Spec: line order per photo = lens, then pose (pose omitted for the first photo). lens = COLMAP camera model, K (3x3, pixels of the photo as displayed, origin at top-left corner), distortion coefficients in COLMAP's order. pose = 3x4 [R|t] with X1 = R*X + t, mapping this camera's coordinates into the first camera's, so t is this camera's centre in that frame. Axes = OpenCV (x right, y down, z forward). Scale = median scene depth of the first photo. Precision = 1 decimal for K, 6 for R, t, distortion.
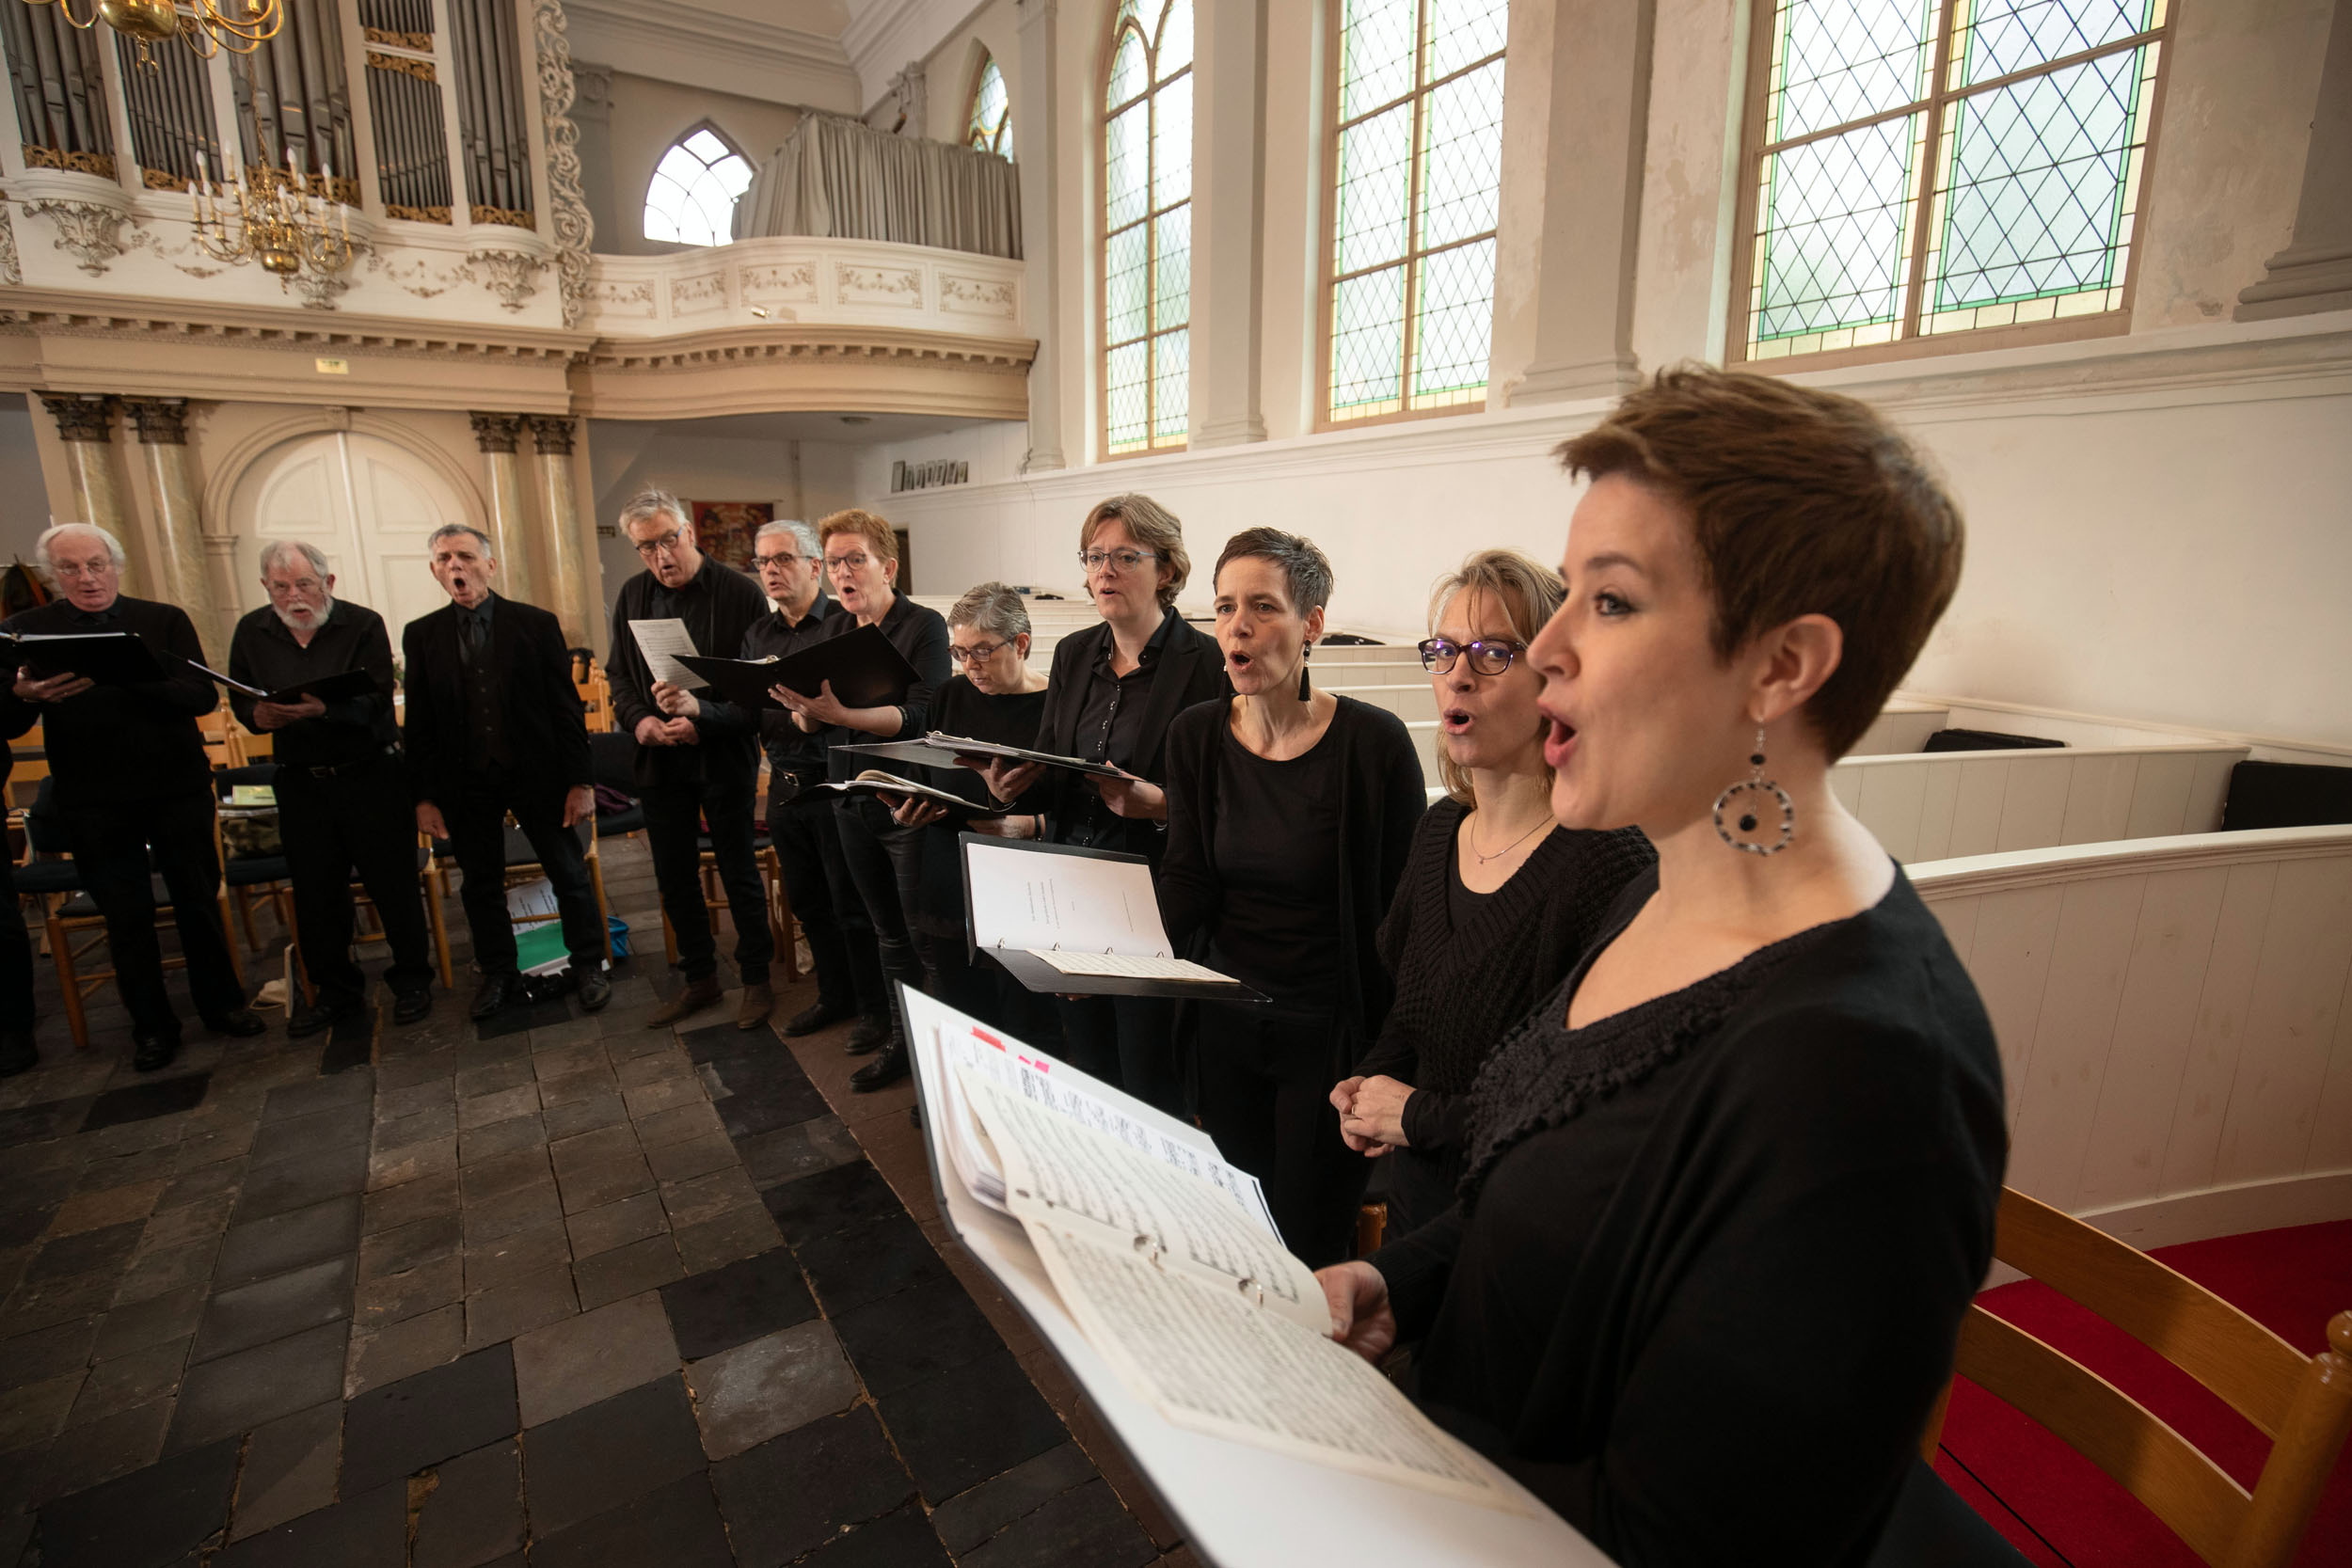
lens RADIAL K [[1086.2, 0, 1176.5], [0, 1086.2, 774.6], [0, 0, 1]] dist [-0.030636, 0.003591]
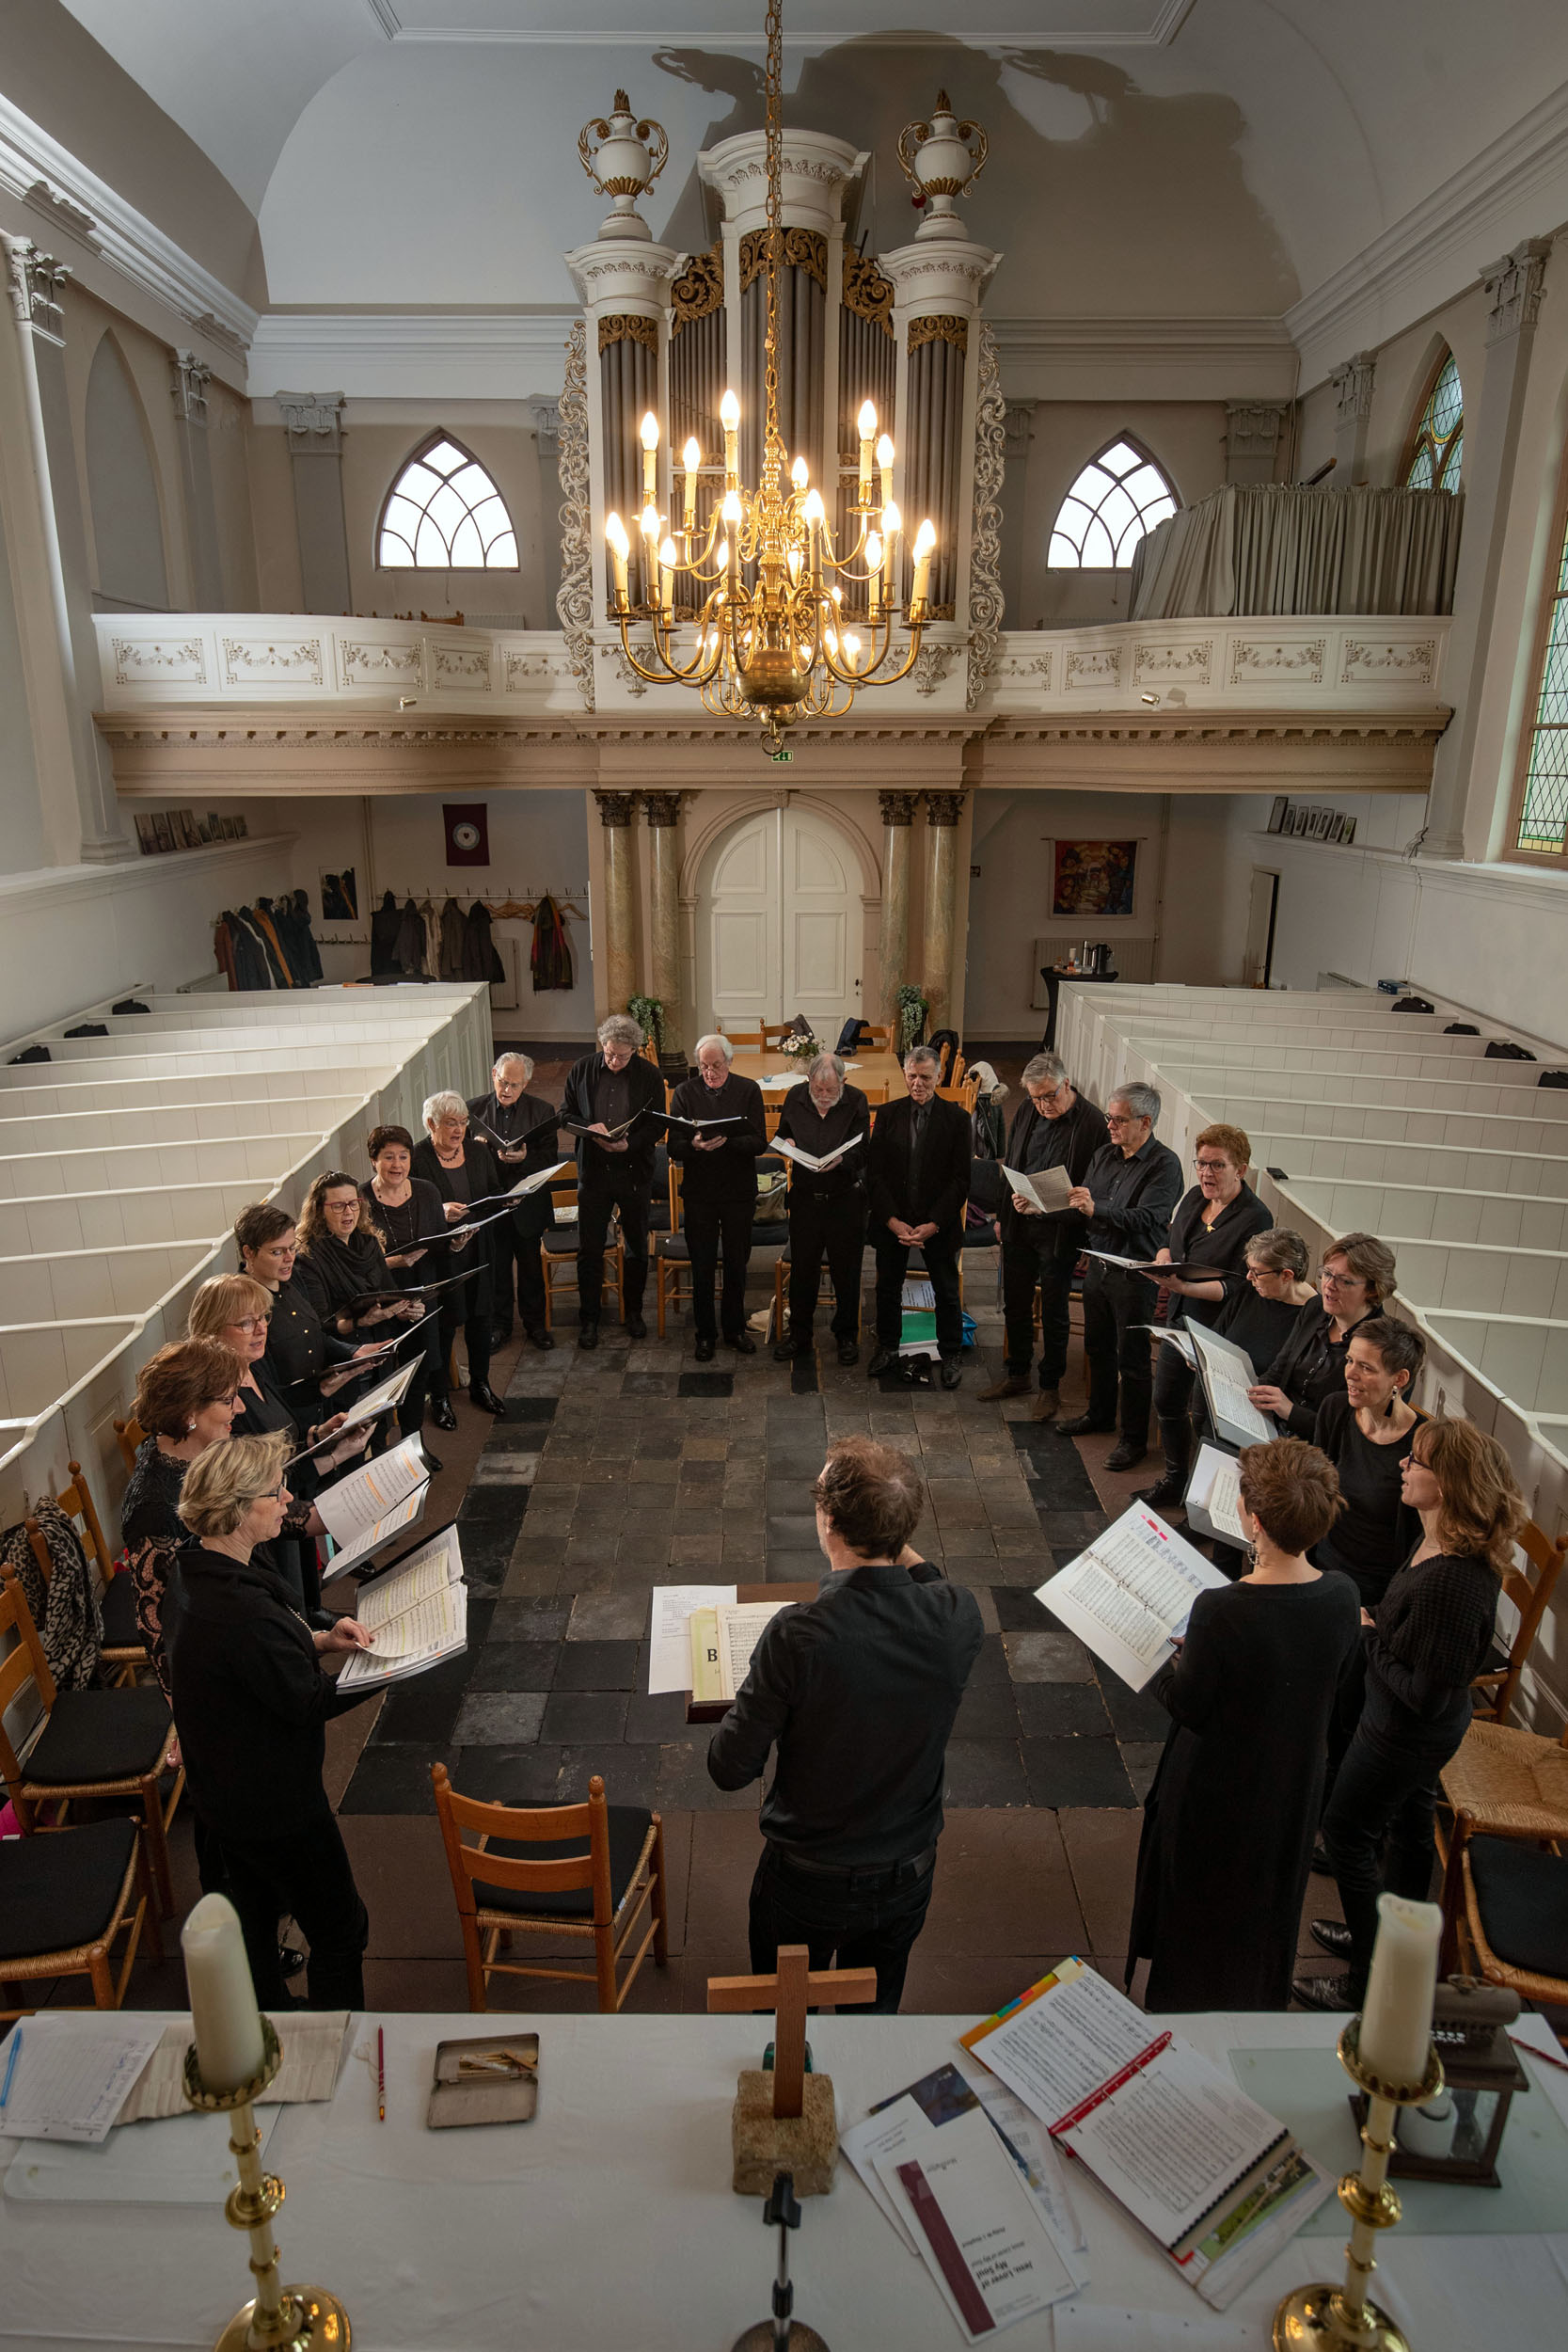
lens RADIAL K [[1400.9, 0, 776.7], [0, 1400.9, 1173.2], [0, 0, 1]] dist [-0.024161, 0.005039]
pose [[0.830608, 0.167350, -0.531117, 0.084585], [-0.120443, 0.985187, 0.122063, -0.110526], [0.543677, -0.037417, 0.838460, -0.283111]]
